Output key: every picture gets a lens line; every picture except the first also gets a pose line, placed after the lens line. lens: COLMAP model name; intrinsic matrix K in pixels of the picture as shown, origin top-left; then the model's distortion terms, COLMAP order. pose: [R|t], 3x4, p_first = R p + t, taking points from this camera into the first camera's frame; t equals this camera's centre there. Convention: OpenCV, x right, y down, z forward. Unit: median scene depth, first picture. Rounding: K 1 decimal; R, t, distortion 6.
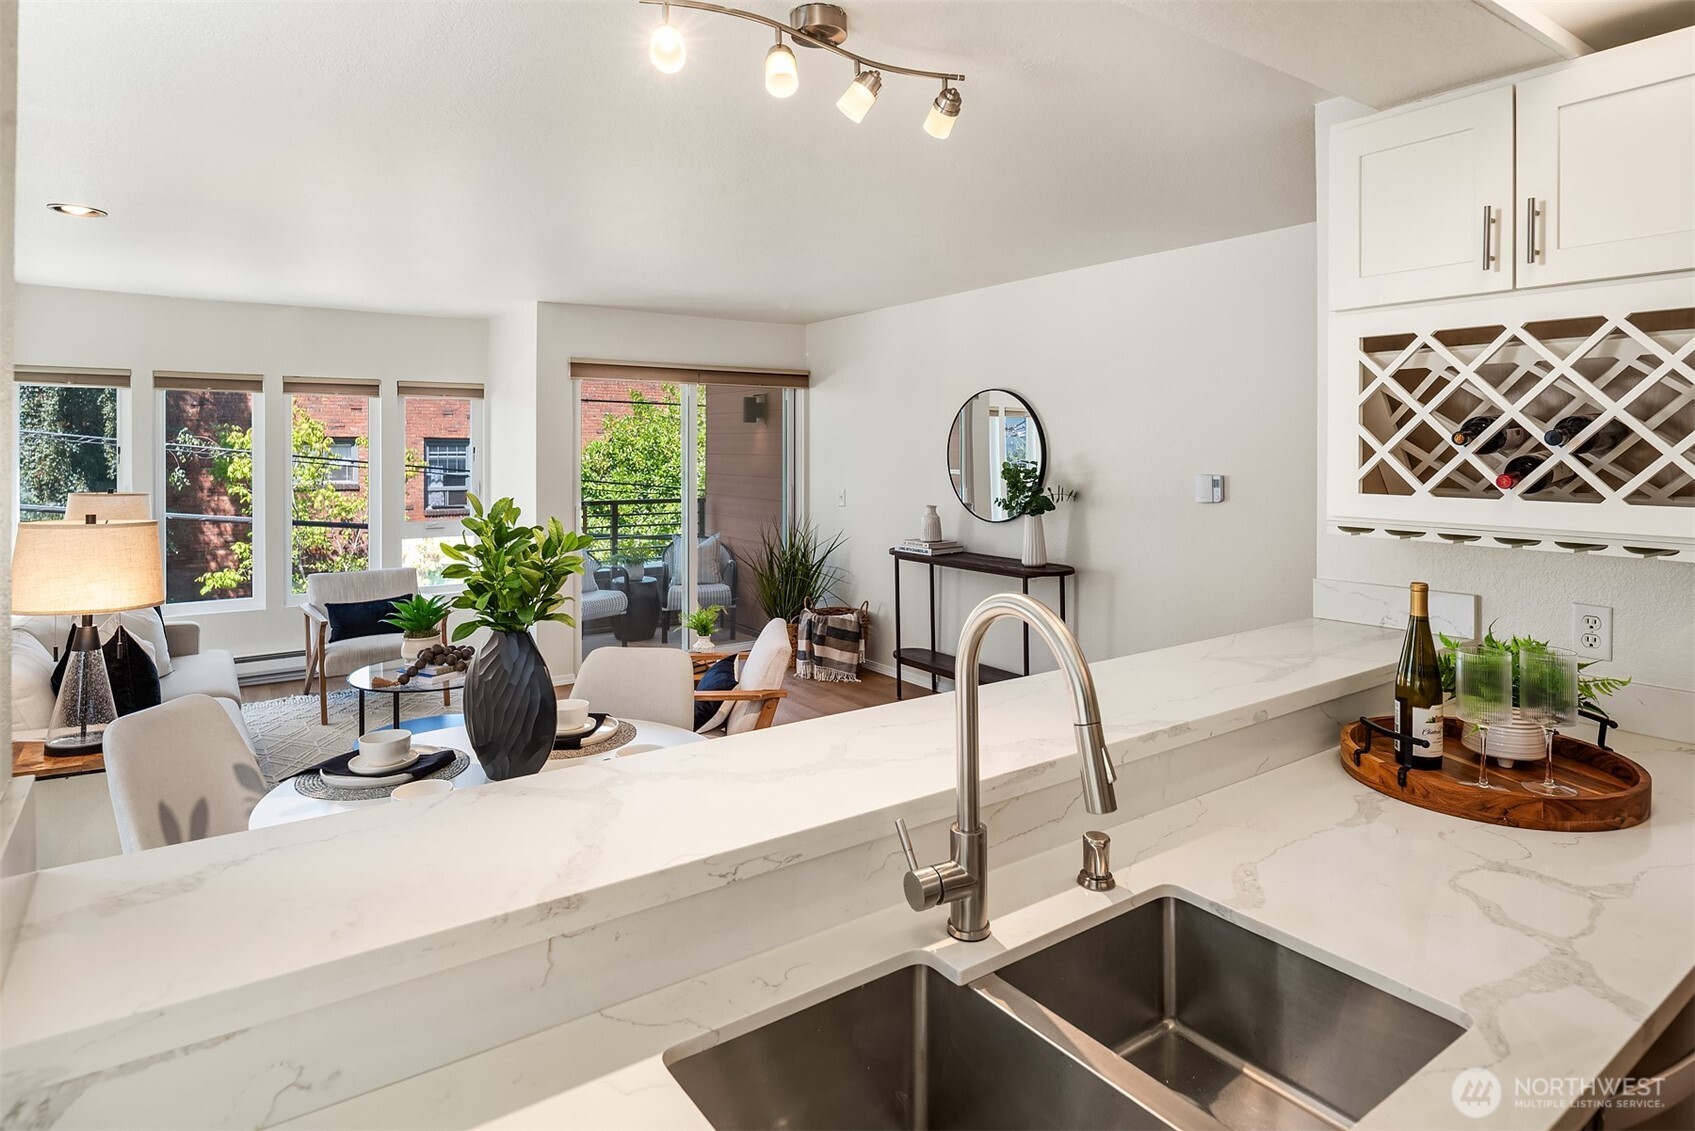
lens RADIAL K [[938.8, 0, 852.1], [0, 938.8, 445.0], [0, 0, 1]] dist [-0.002793, -0.001856]
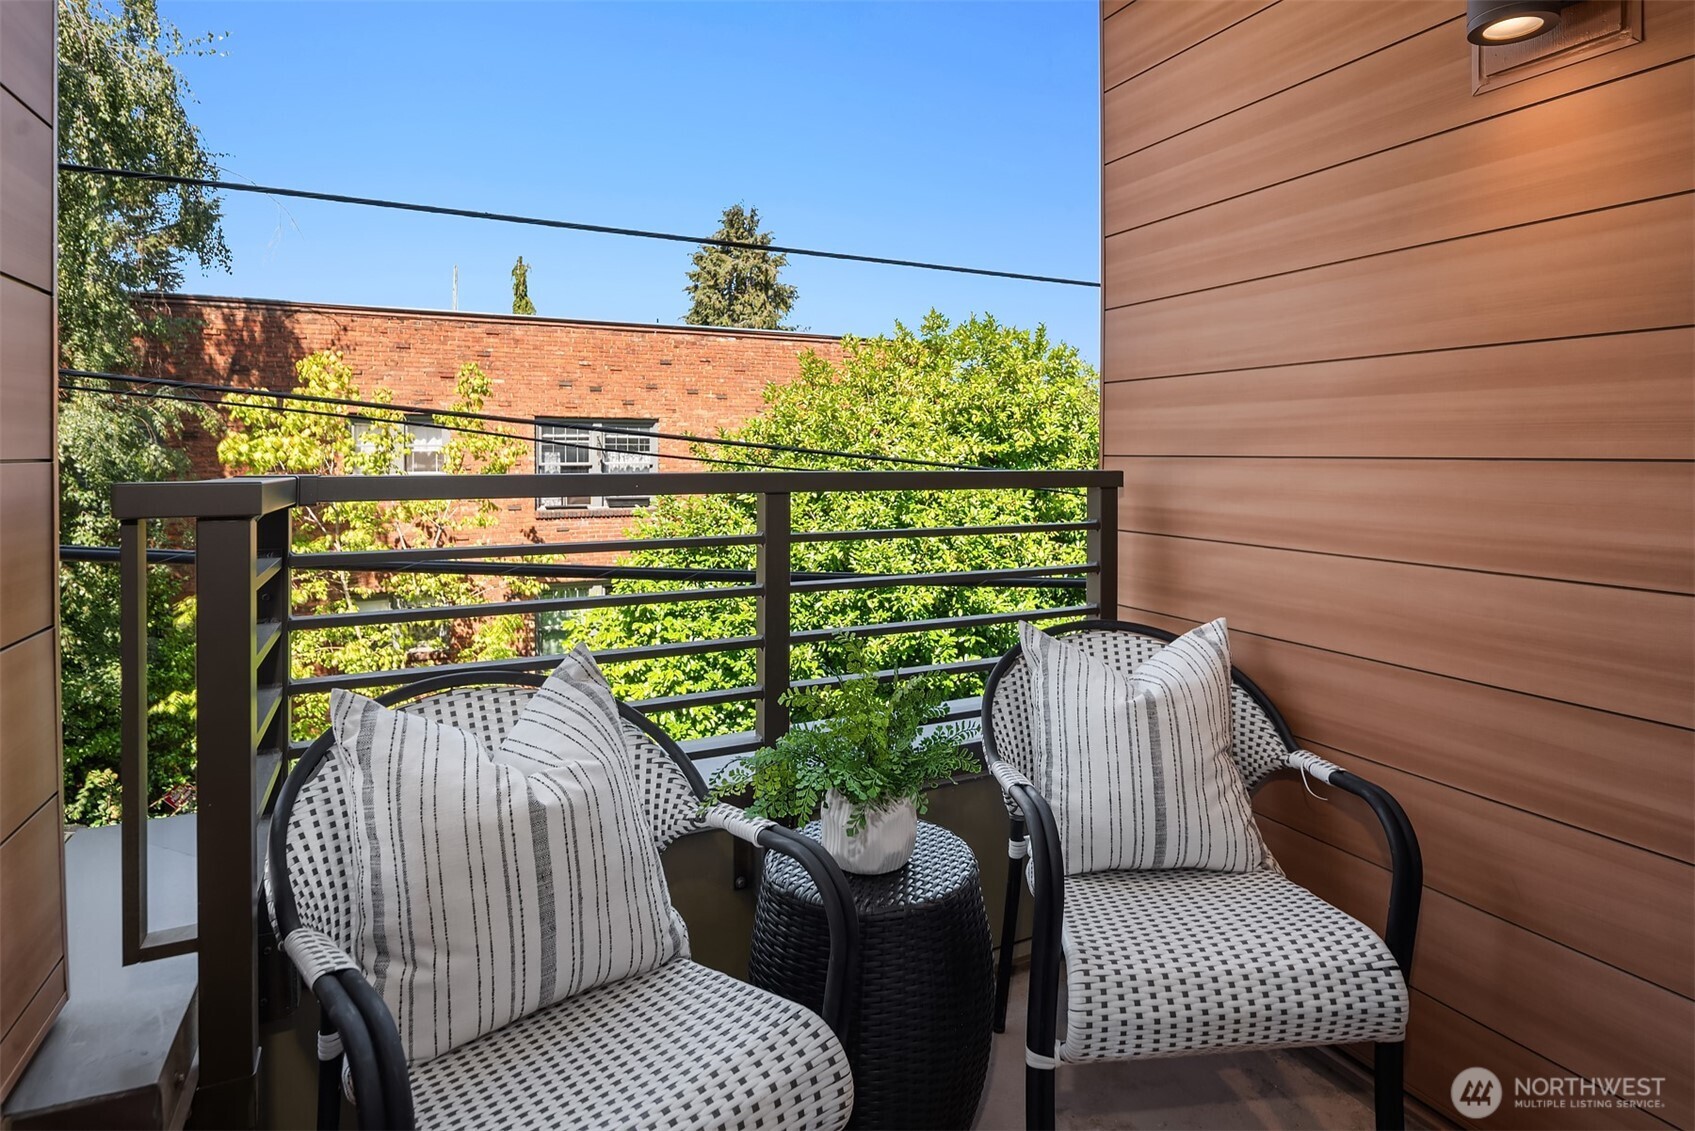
lens RADIAL K [[898.4, 0, 850.0], [0, 898.4, 445.3], [0, 0, 1]] dist [-0.001051, -0.000076]
pose [[0.986823, -0.000165, -0.161802, -0.228798], [-0.001196, 0.999965, -0.008313, 0.058959], [0.161797, 0.008397, 0.986788, 0.865167]]
